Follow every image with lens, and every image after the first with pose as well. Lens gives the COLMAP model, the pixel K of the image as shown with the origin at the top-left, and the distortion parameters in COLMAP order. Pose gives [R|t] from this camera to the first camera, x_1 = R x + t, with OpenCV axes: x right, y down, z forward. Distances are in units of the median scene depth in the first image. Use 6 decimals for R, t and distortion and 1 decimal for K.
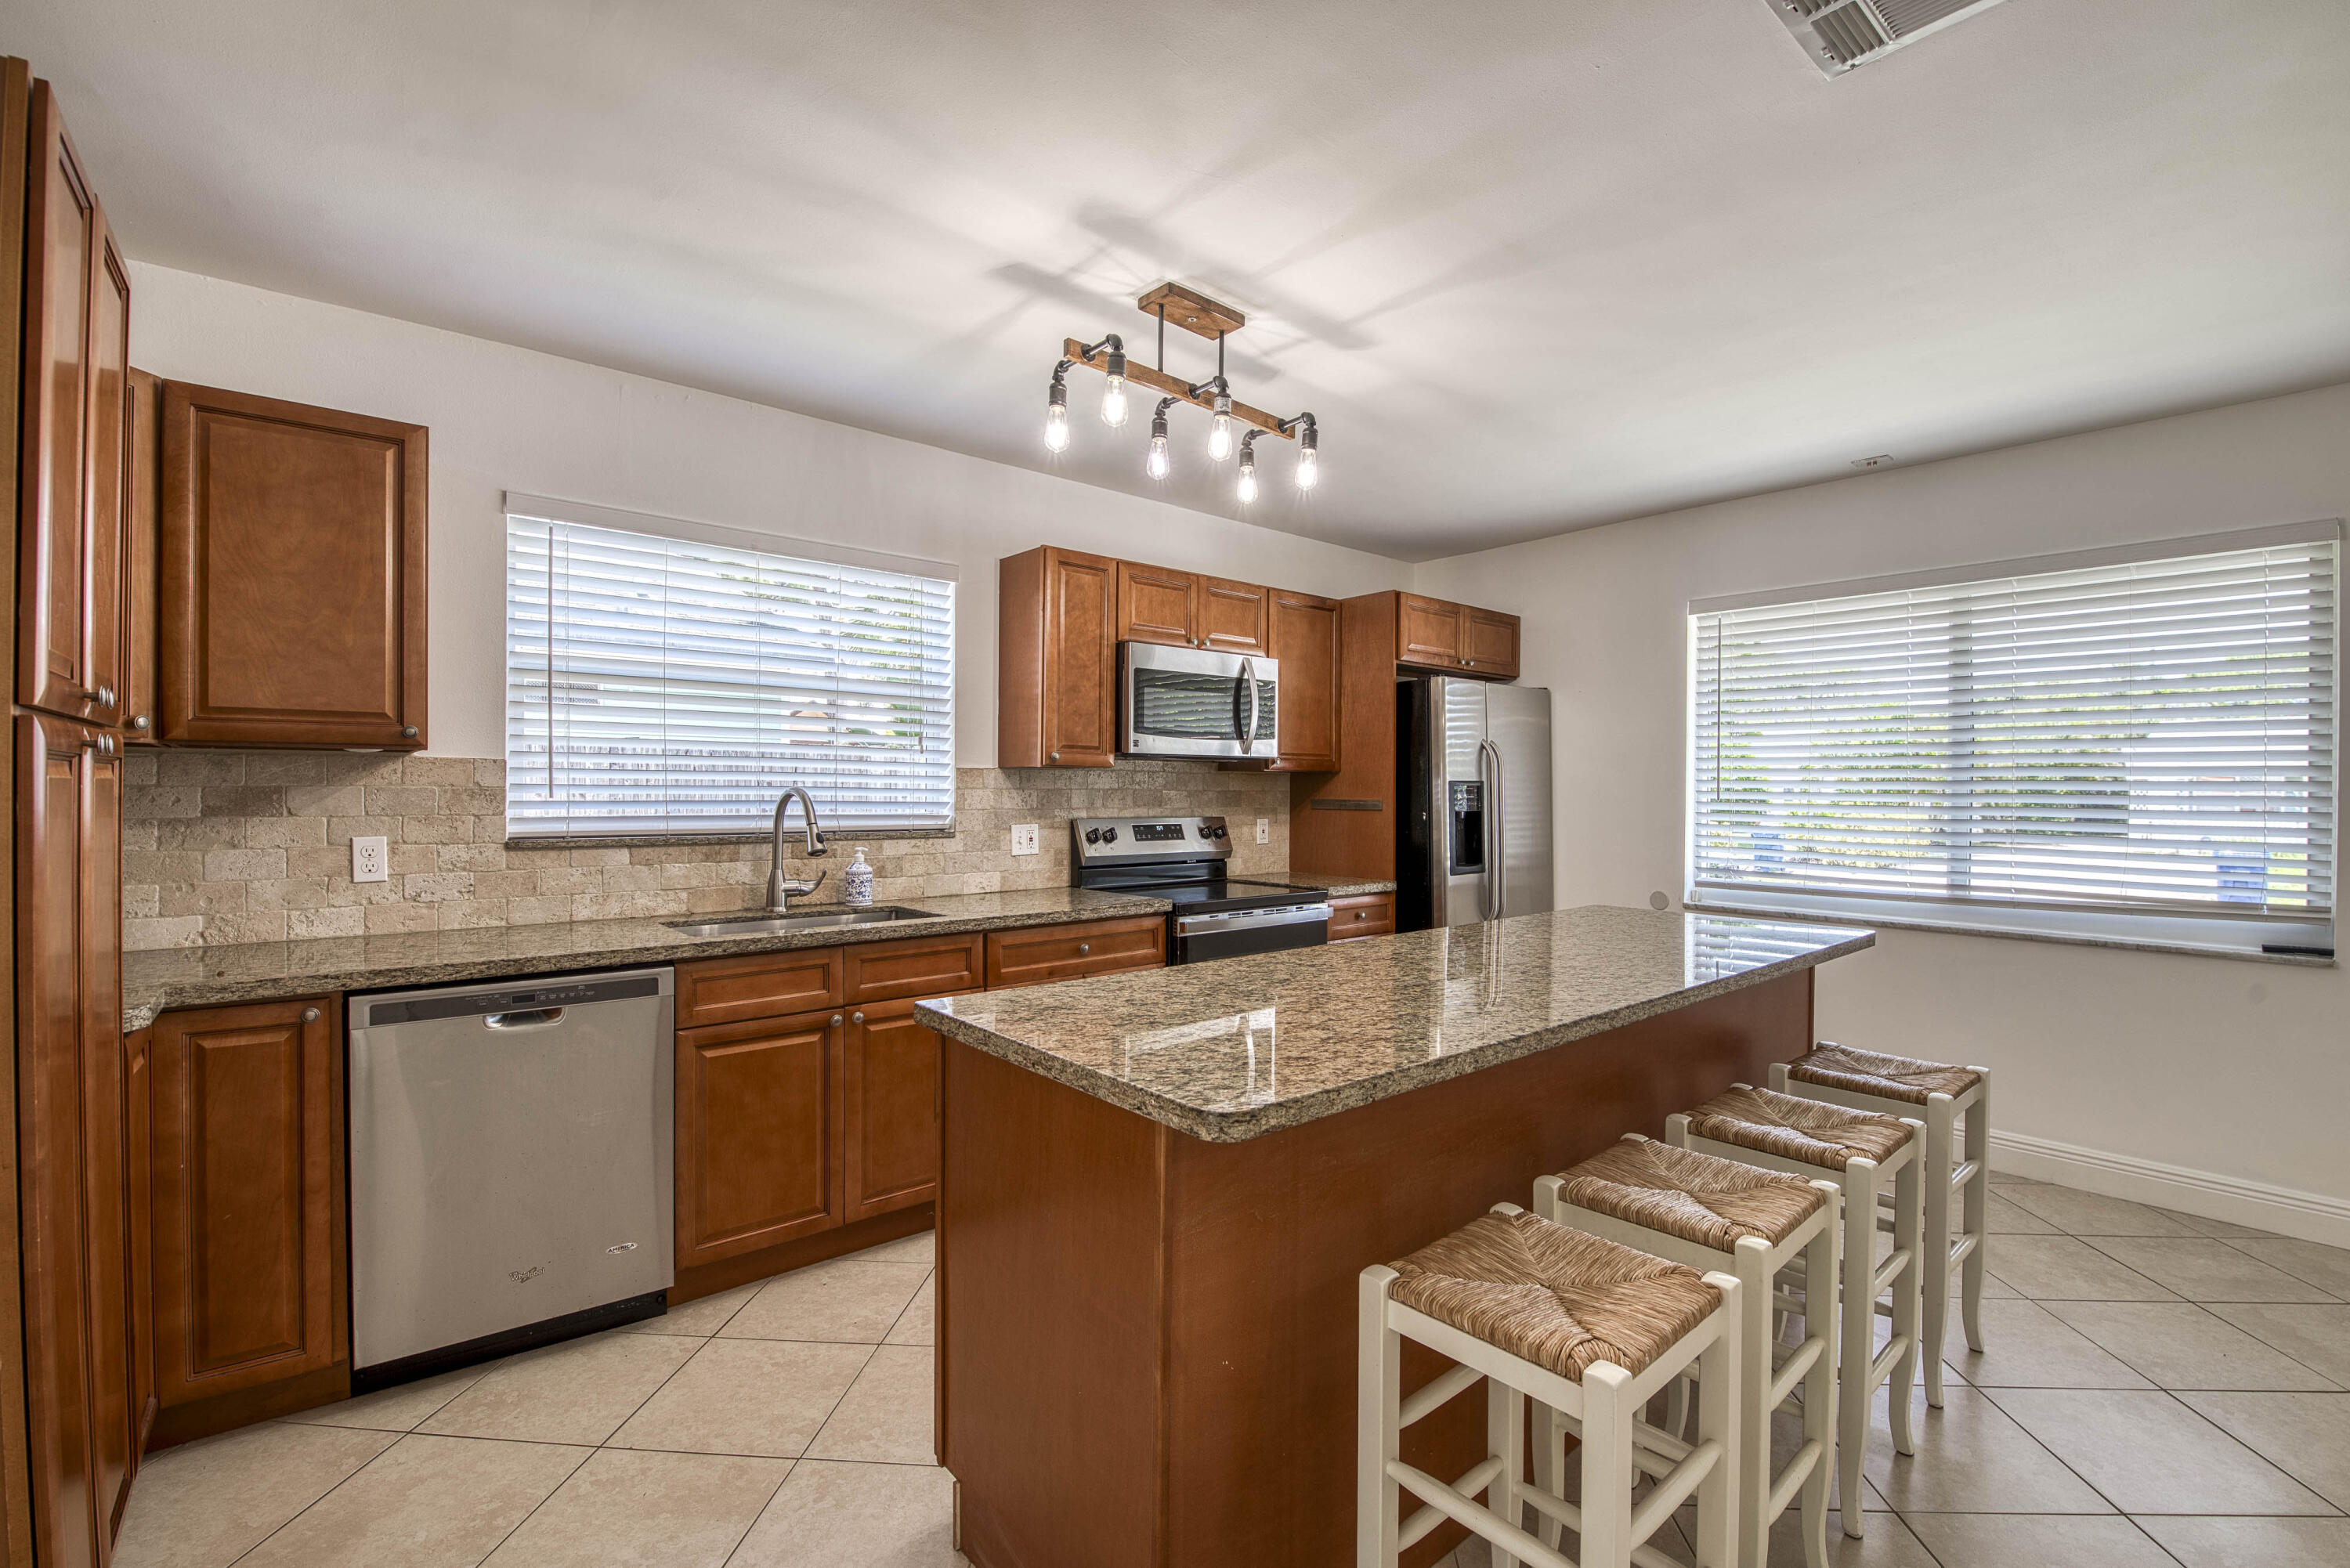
lens RADIAL K [[1011.1, 0, 1199.9], [0, 1011.1, 793.0], [0, 0, 1]] dist [-0.000361, -0.011323]
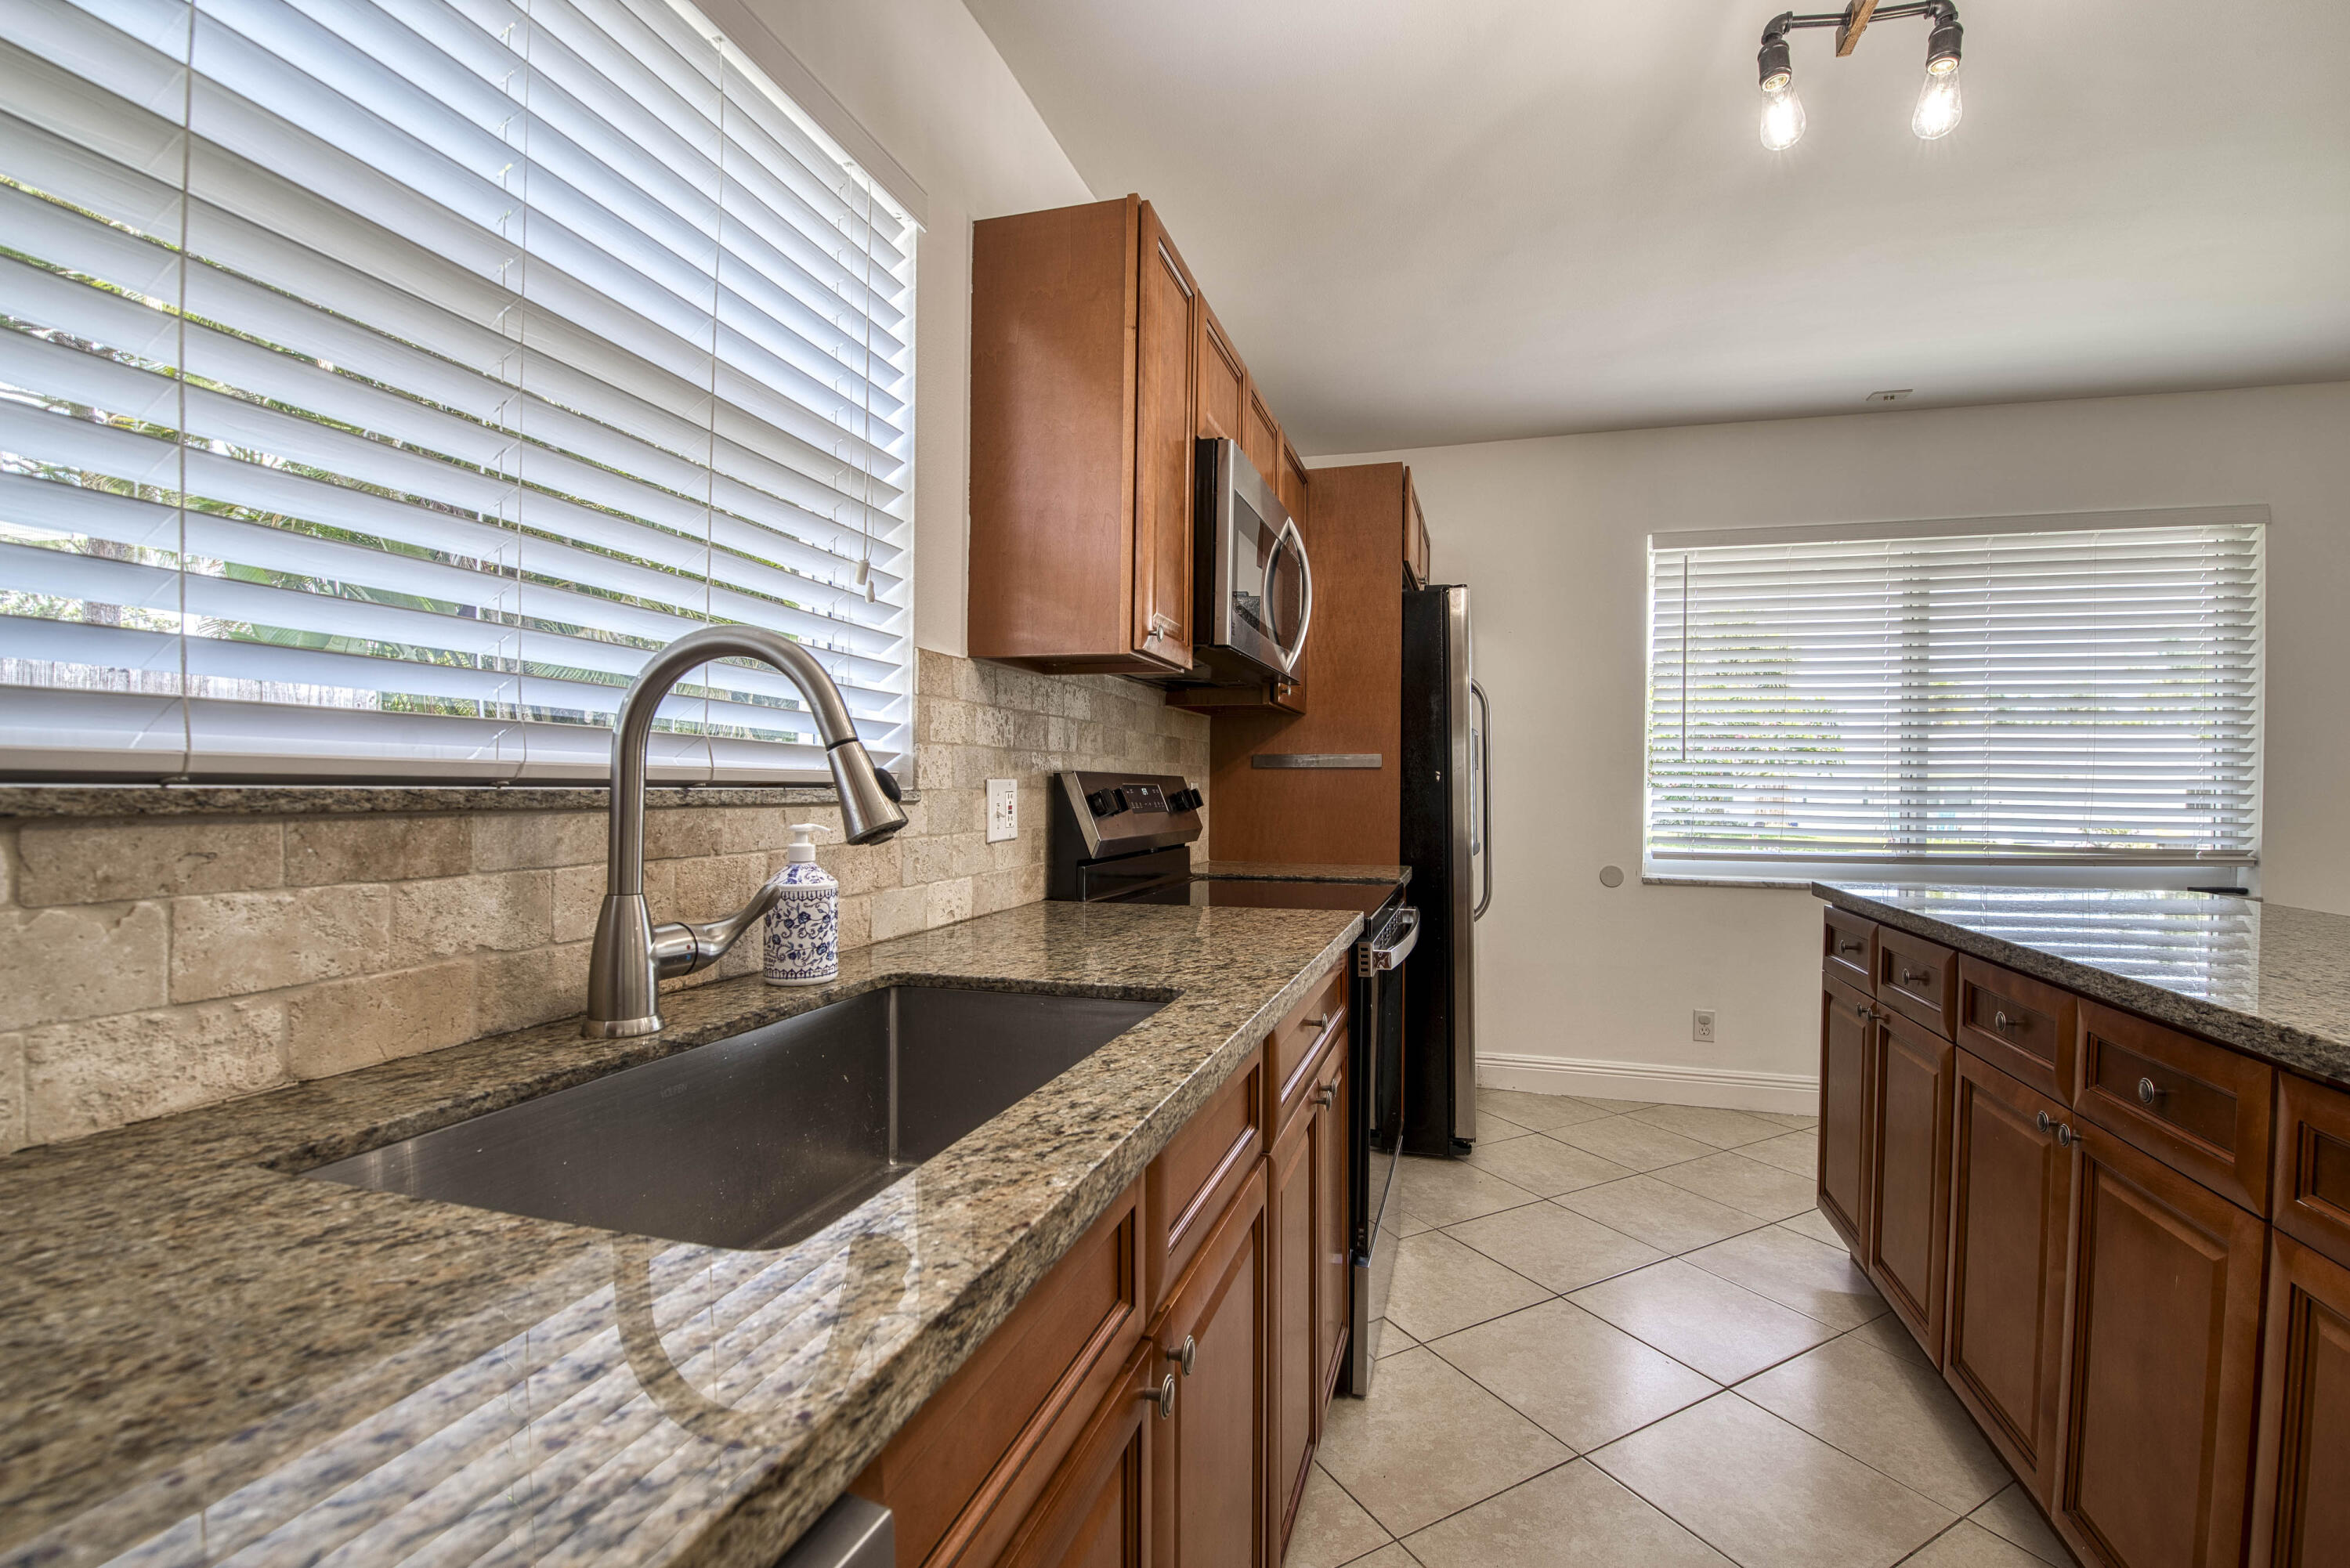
lens RADIAL K [[1011.1, 0, 1199.9], [0, 1011.1, 793.0], [0, 0, 1]] dist [-0.000361, -0.011323]
pose [[0.839321, -0.002003, 0.543633, -0.437053], [-0.001347, 0.999982, 0.005764, 0.042291], [-0.543635, -0.005570, 0.839303, 0.643695]]
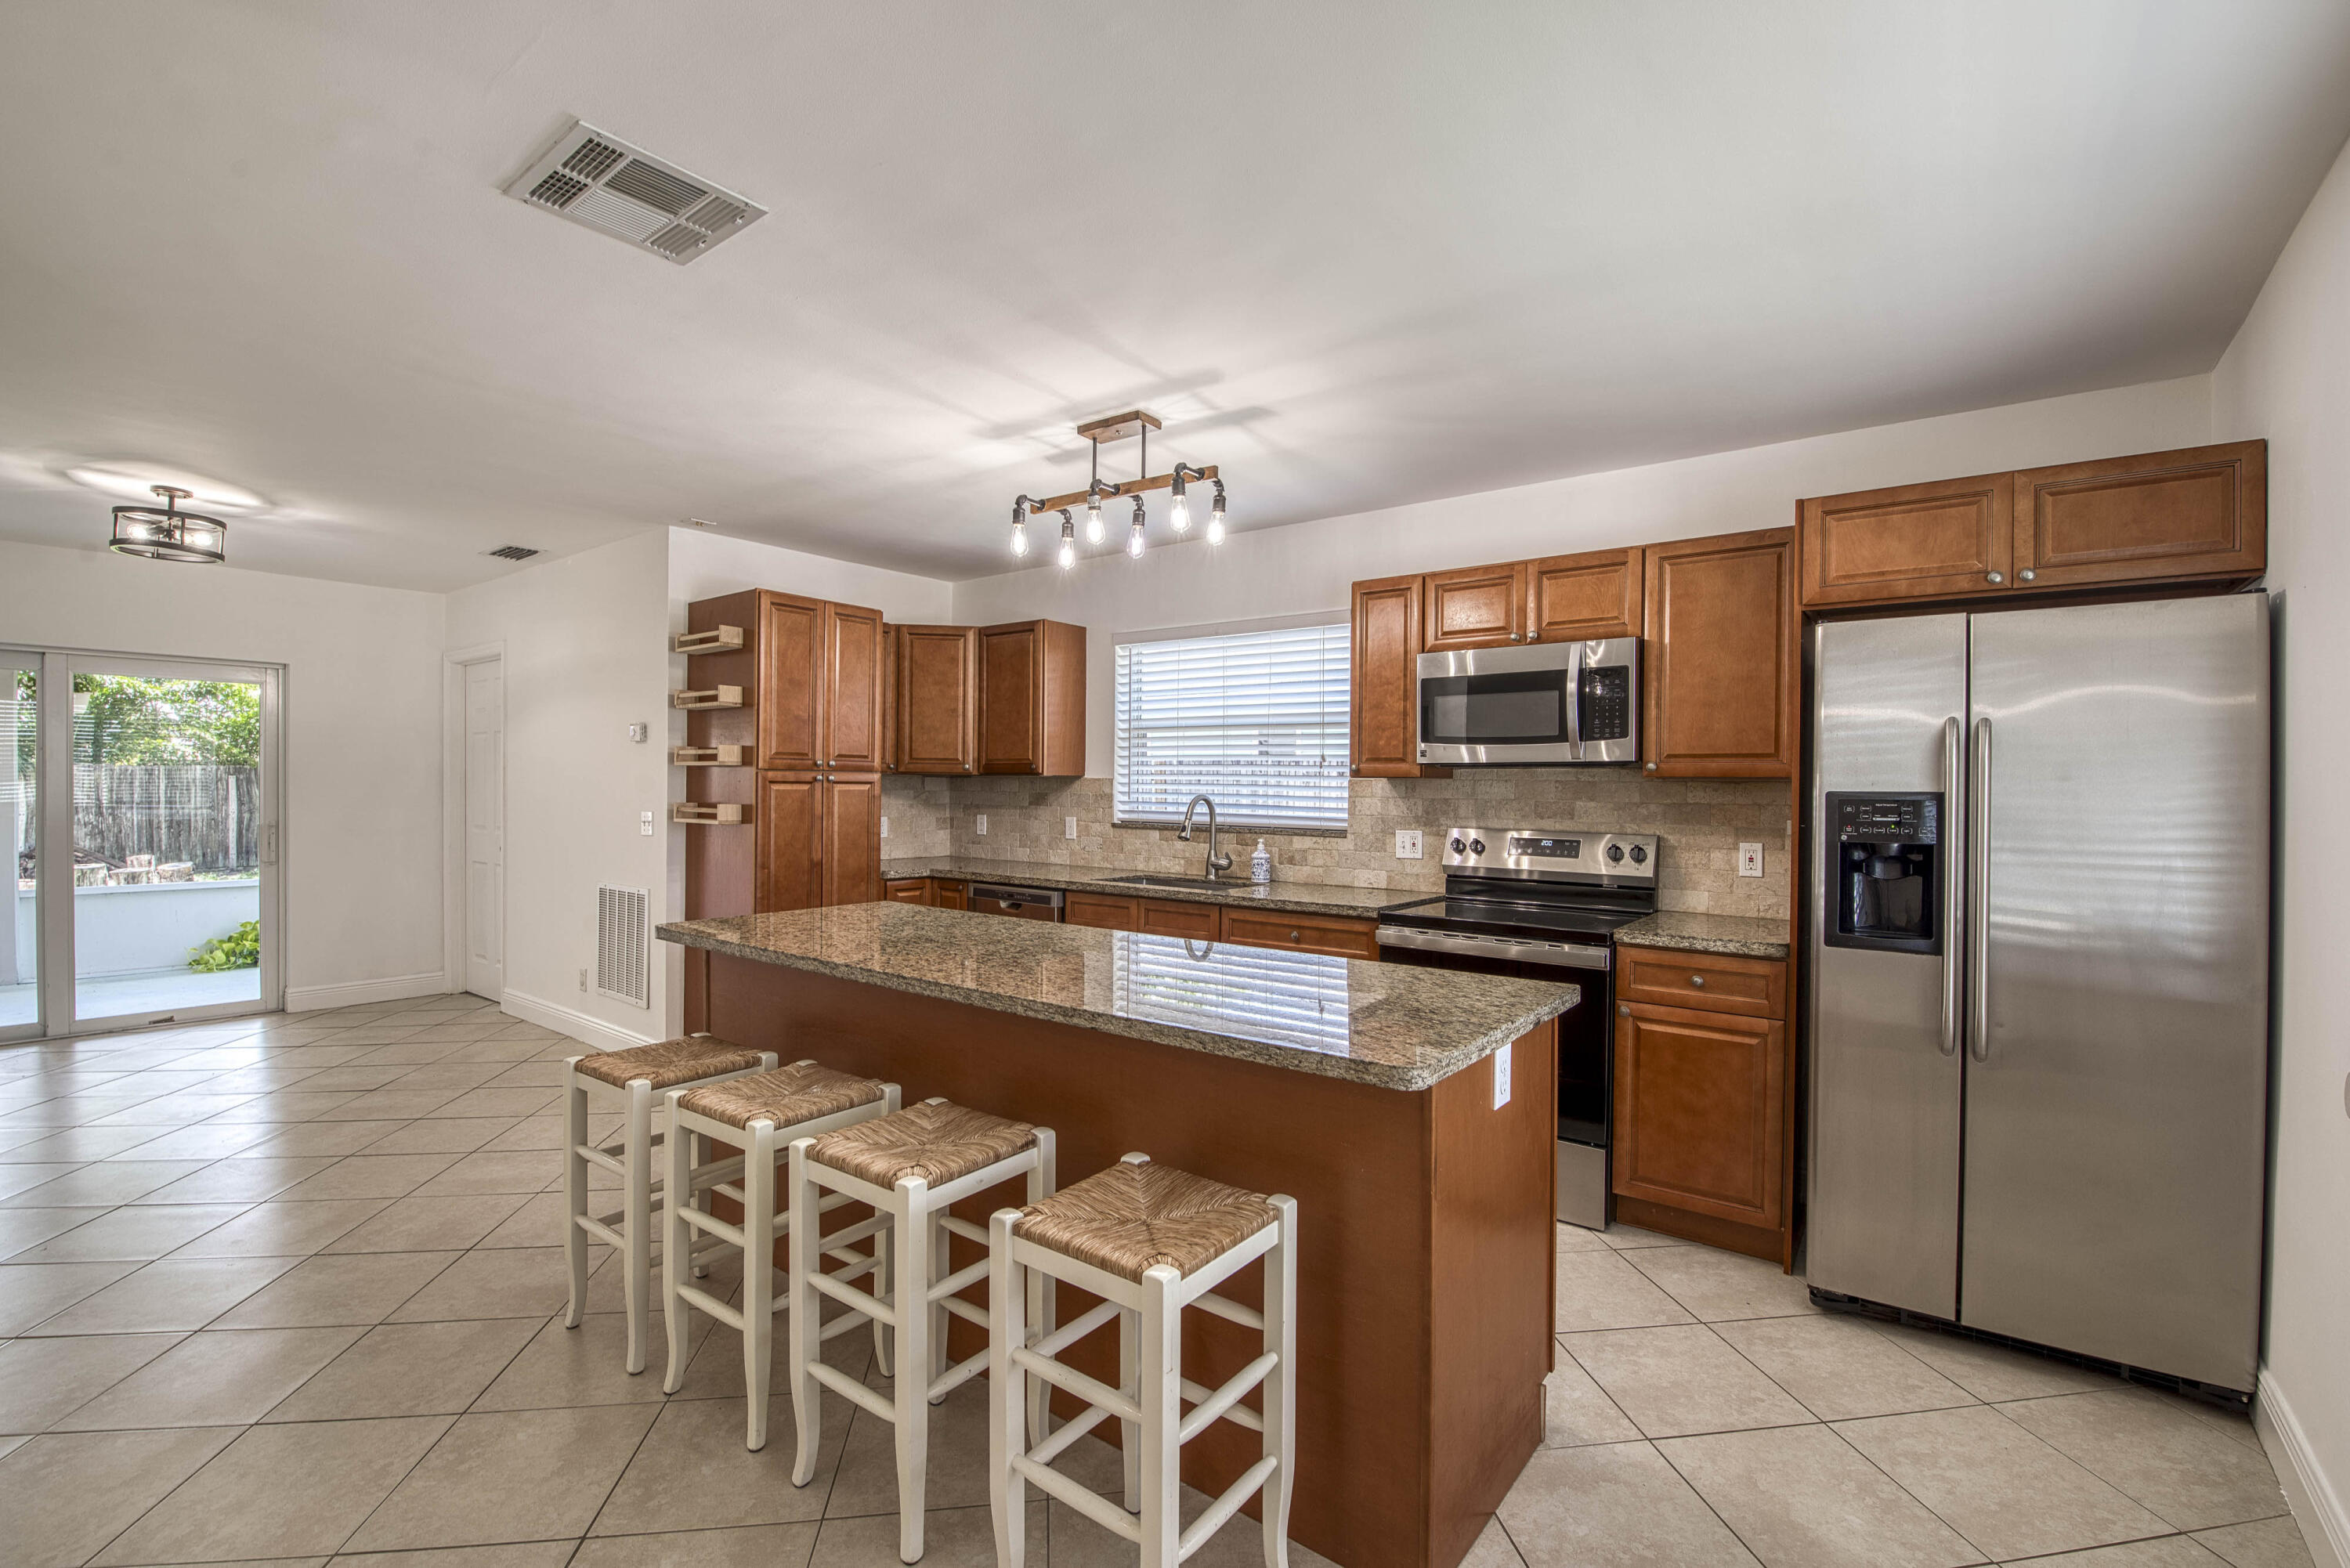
lens RADIAL K [[1011.1, 0, 1199.9], [0, 1011.1, 793.0], [0, 0, 1]] dist [-0.000361, -0.011323]
pose [[0.216492, 0.004509, -0.976274, 1.017592], [-0.012355, 0.999922, 0.001878, -0.010288], [0.976206, 0.011656, 0.216530, 0.658487]]
